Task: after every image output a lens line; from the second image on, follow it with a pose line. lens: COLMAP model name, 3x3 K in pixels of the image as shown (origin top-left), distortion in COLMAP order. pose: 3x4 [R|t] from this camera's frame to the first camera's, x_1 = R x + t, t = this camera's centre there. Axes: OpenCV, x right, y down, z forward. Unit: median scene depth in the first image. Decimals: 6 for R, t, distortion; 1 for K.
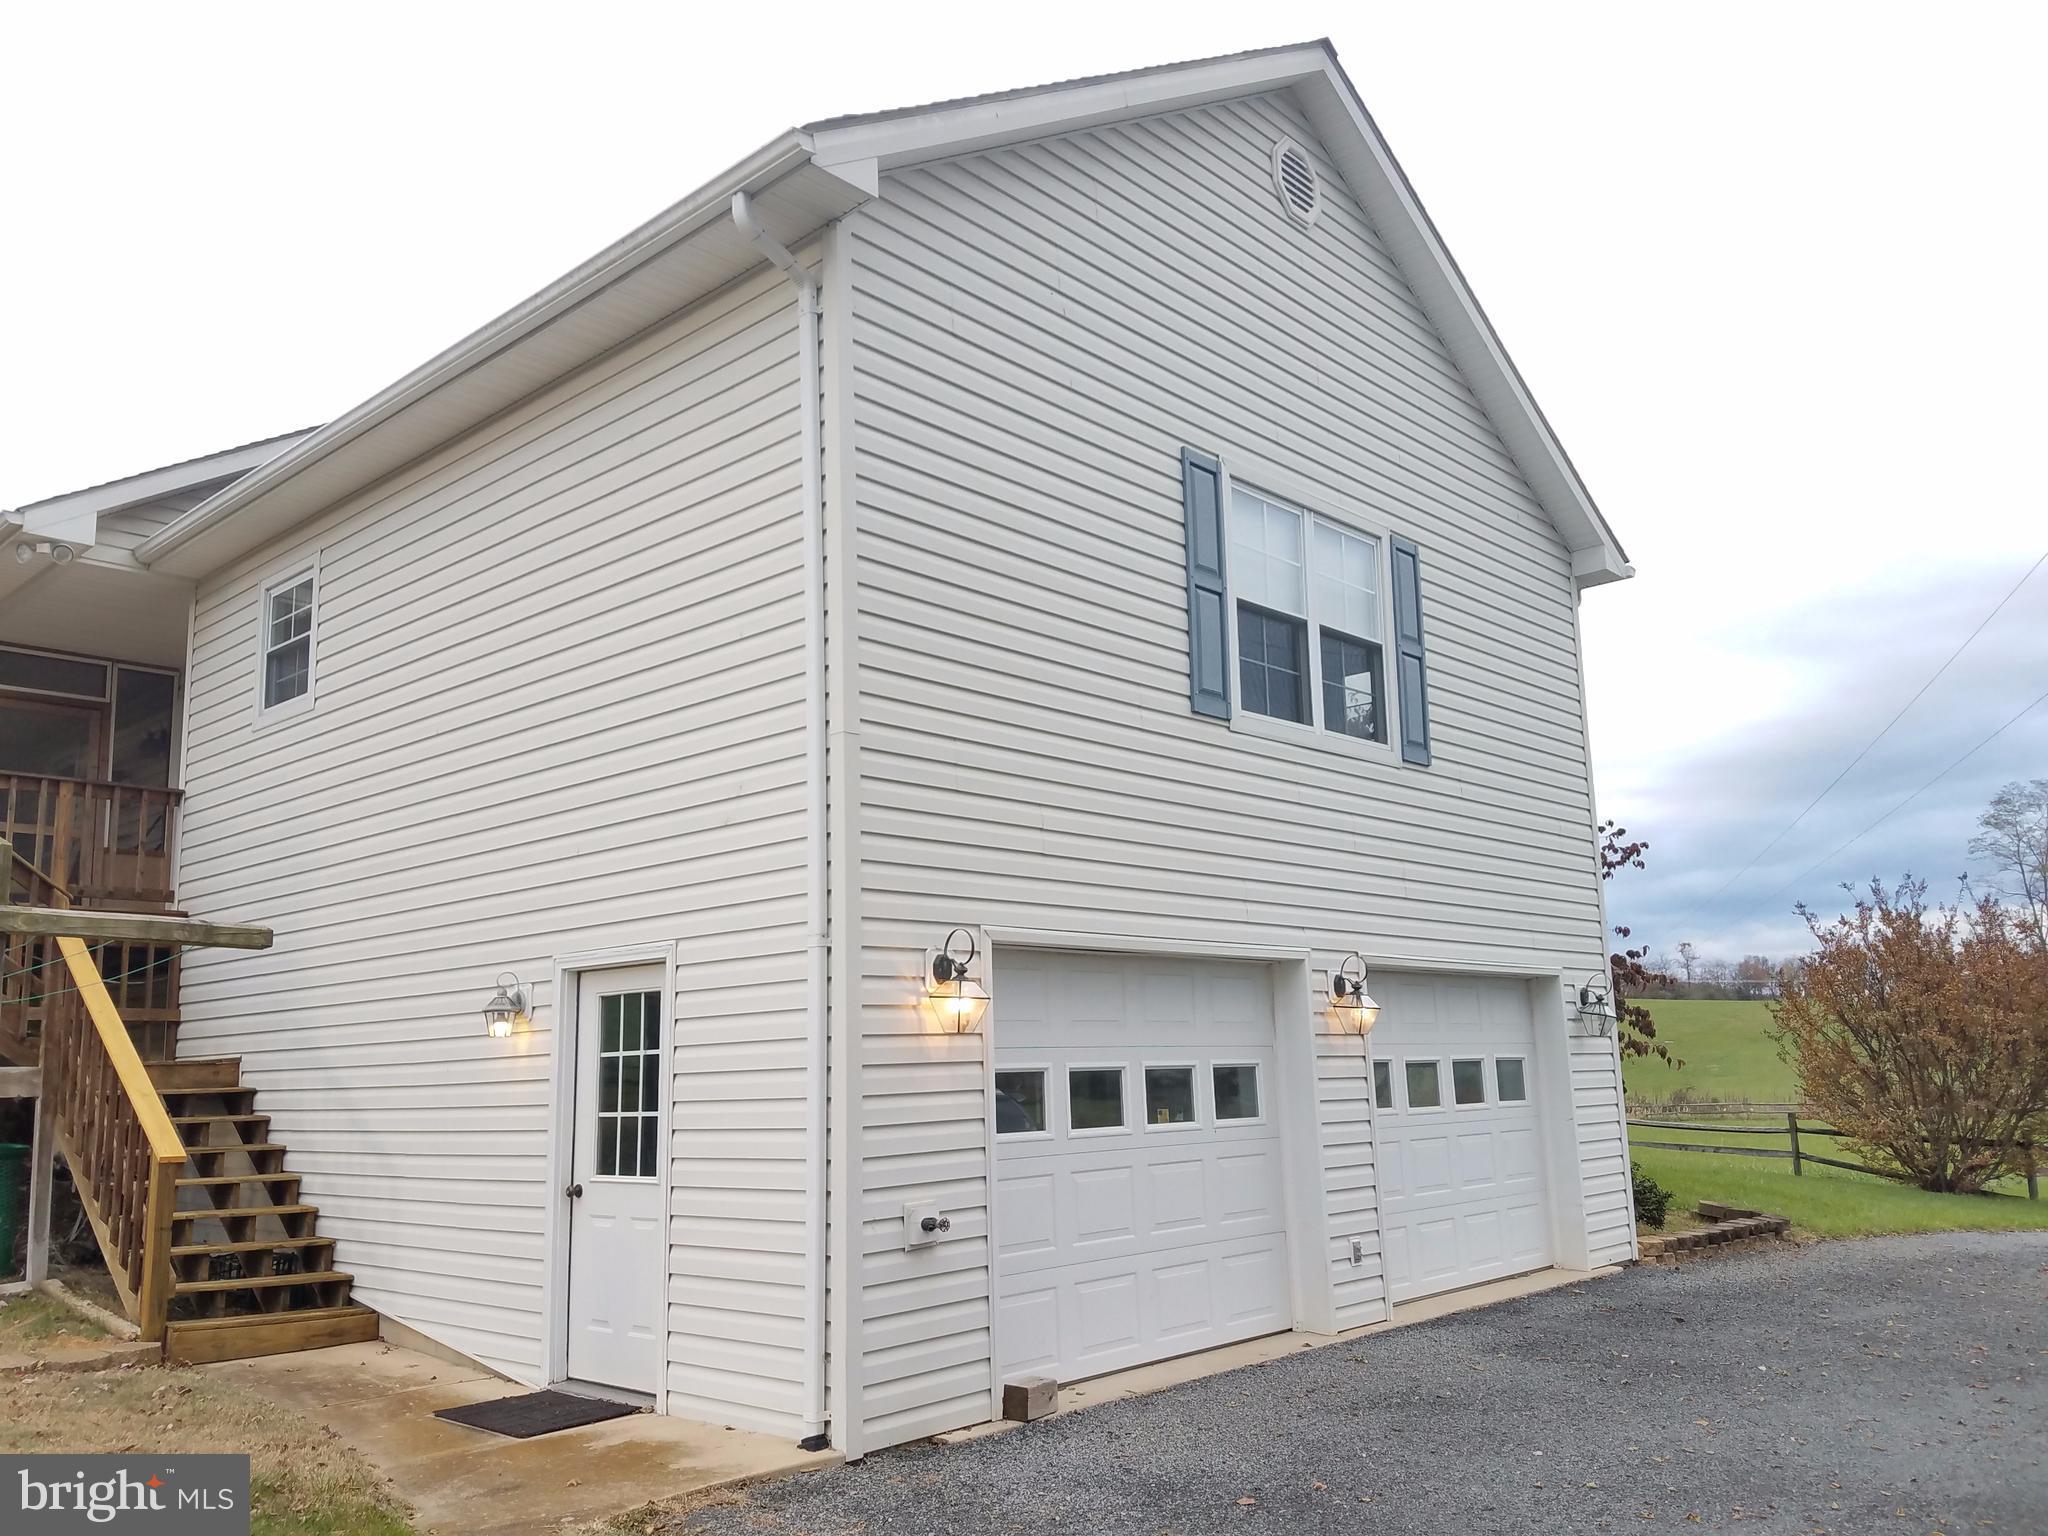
lens RADIAL K [[1578.1, 0, 1027.1], [0, 1578.1, 761.1], [0, 0, 1]] dist [0.062510, -0.012423]
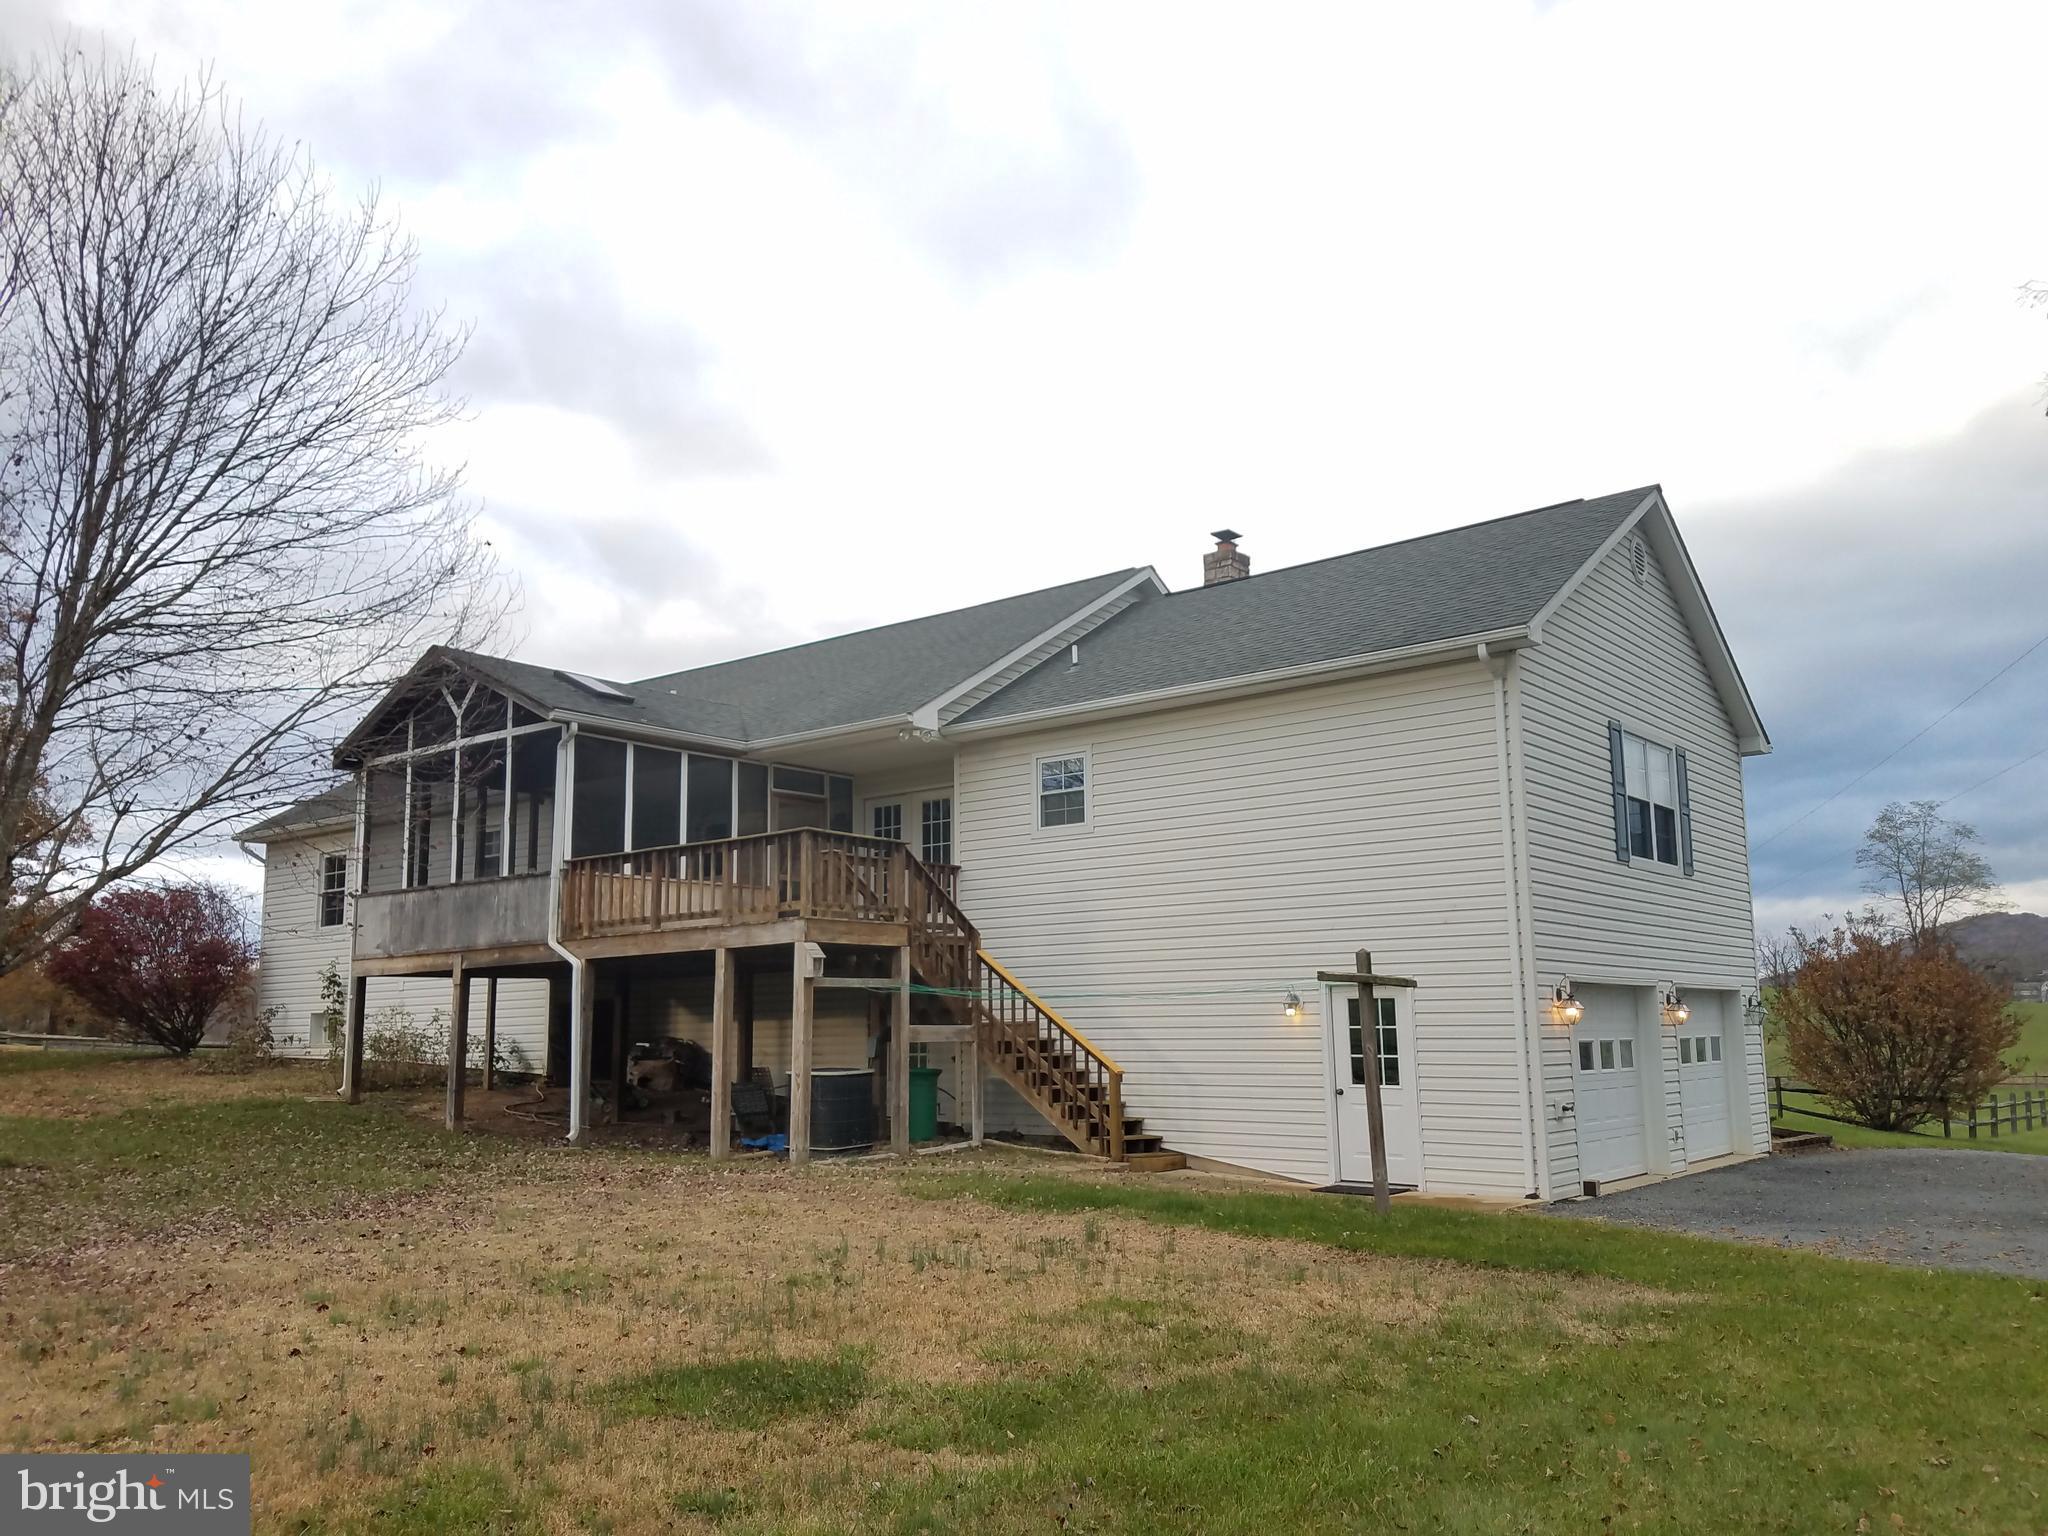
lens RADIAL K [[1578.1, 0, 1018.4], [0, 1578.1, 779.8], [0, 0, 1]] dist [0.062510, -0.012423]
pose [[0.997523, 0.027591, 0.064707, -0.638680], [-0.029699, 0.999051, 0.031858, -0.142598], [-0.063767, -0.033701, 0.997396, -0.766771]]
